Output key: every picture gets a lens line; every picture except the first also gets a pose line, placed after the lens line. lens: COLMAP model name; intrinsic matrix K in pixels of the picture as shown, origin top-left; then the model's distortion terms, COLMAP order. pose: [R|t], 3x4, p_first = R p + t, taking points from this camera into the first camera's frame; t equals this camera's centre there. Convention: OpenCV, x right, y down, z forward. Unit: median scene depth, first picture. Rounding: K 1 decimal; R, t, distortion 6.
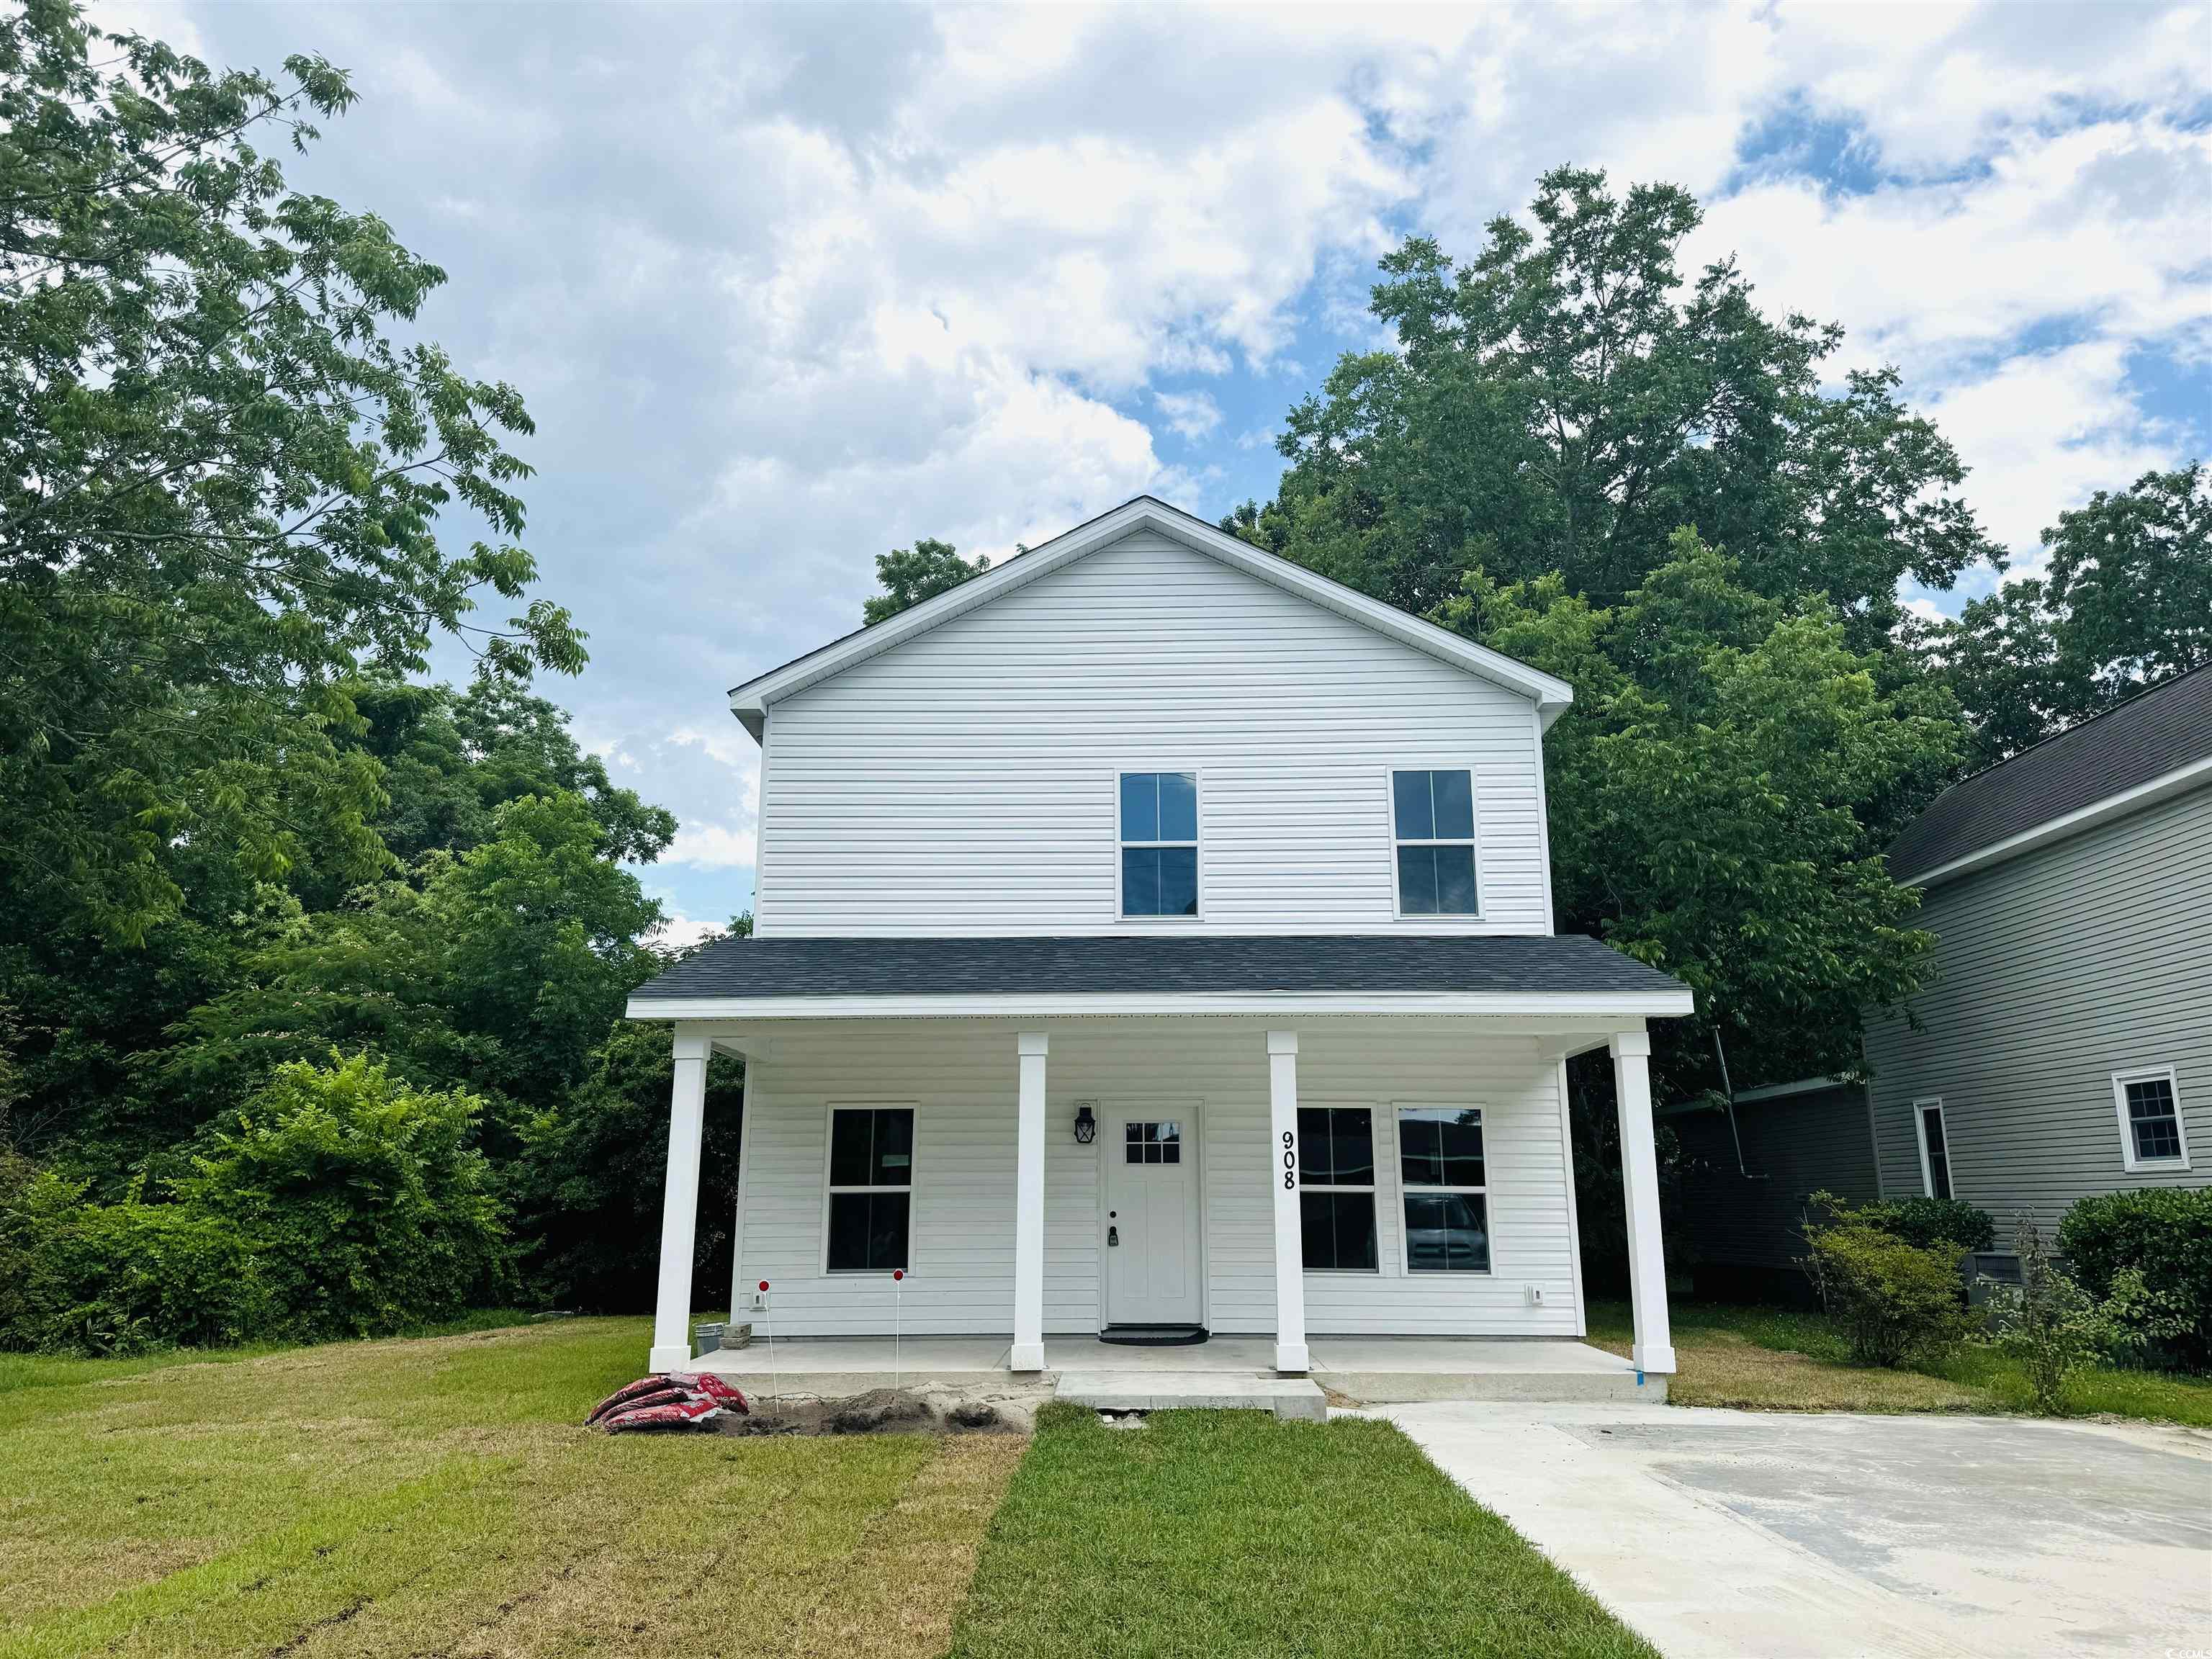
lens RADIAL K [[1735.9, 0, 1109.3], [0, 1735.9, 802.8], [0, 0, 1]] dist [0.056944, -0.111482]
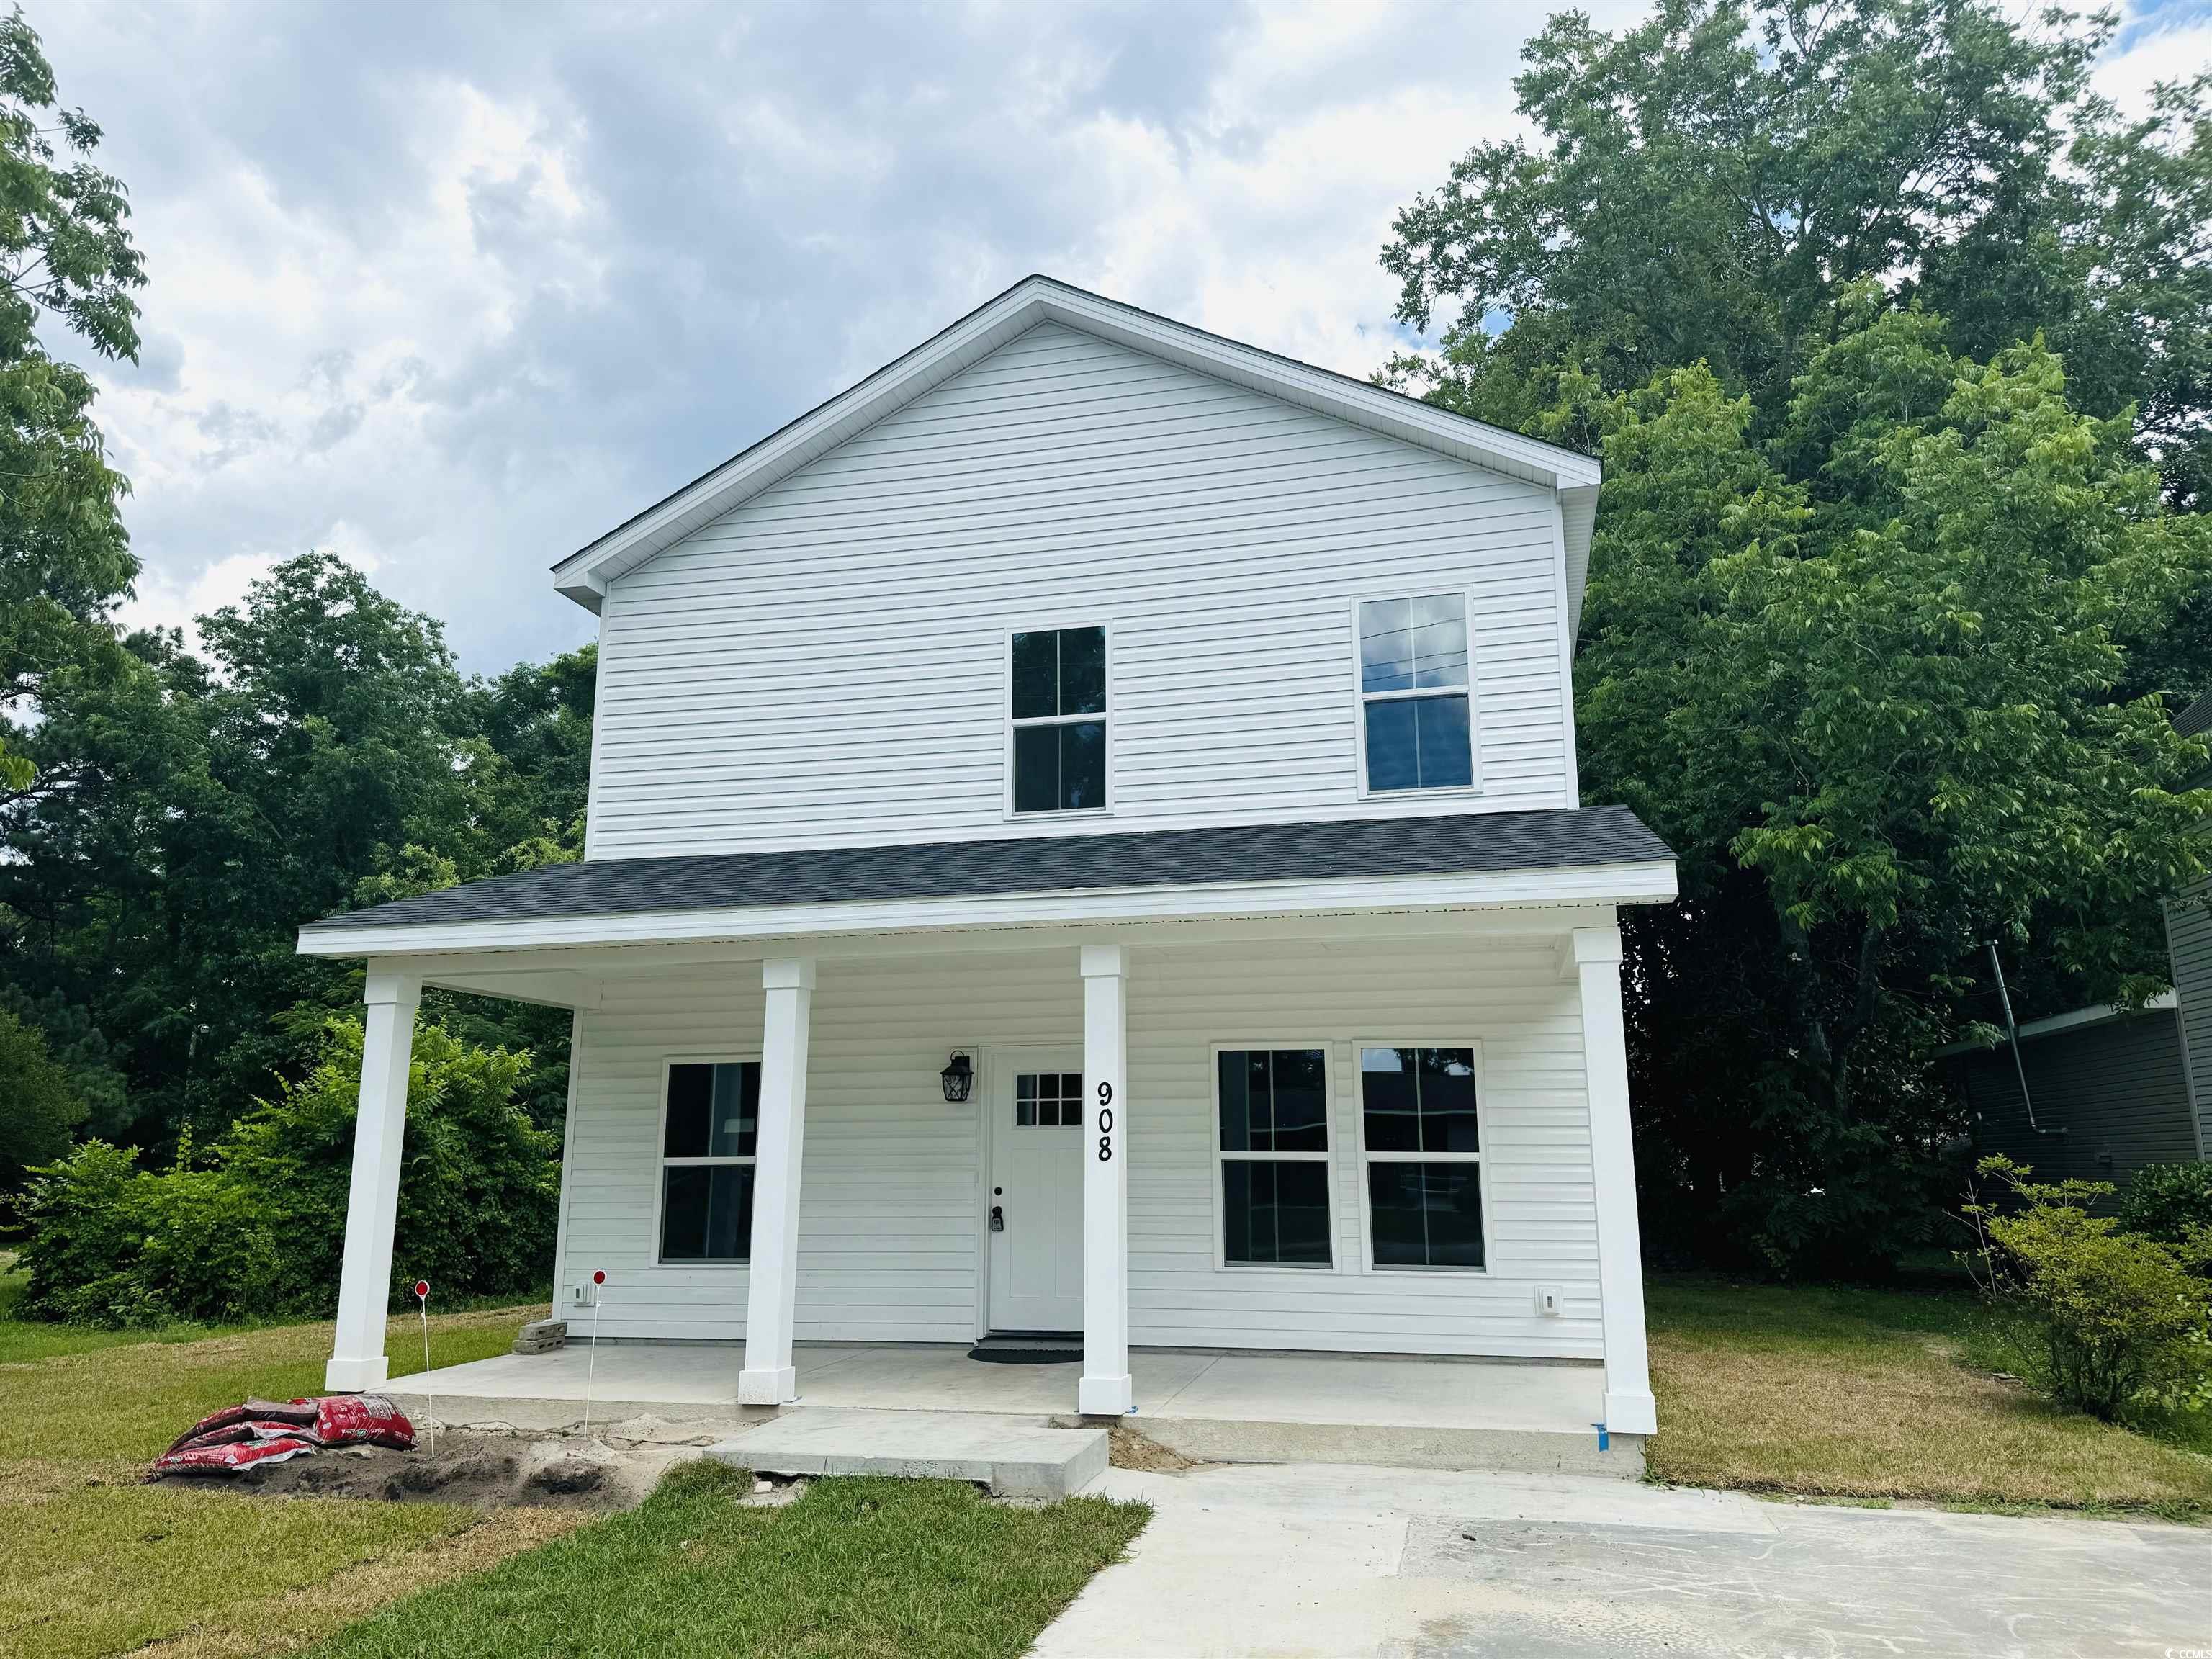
lens RADIAL K [[1570.3, 0, 1287.3], [0, 1570.3, 828.7], [0, 0, 1]] dist [0.056703, -0.078583]
pose [[0.971745, -0.050105, -0.230656, 0.296426], [0.056180, 0.998223, 0.019841, 0.065661], [0.229252, -0.032239, 0.972833, 0.338270]]
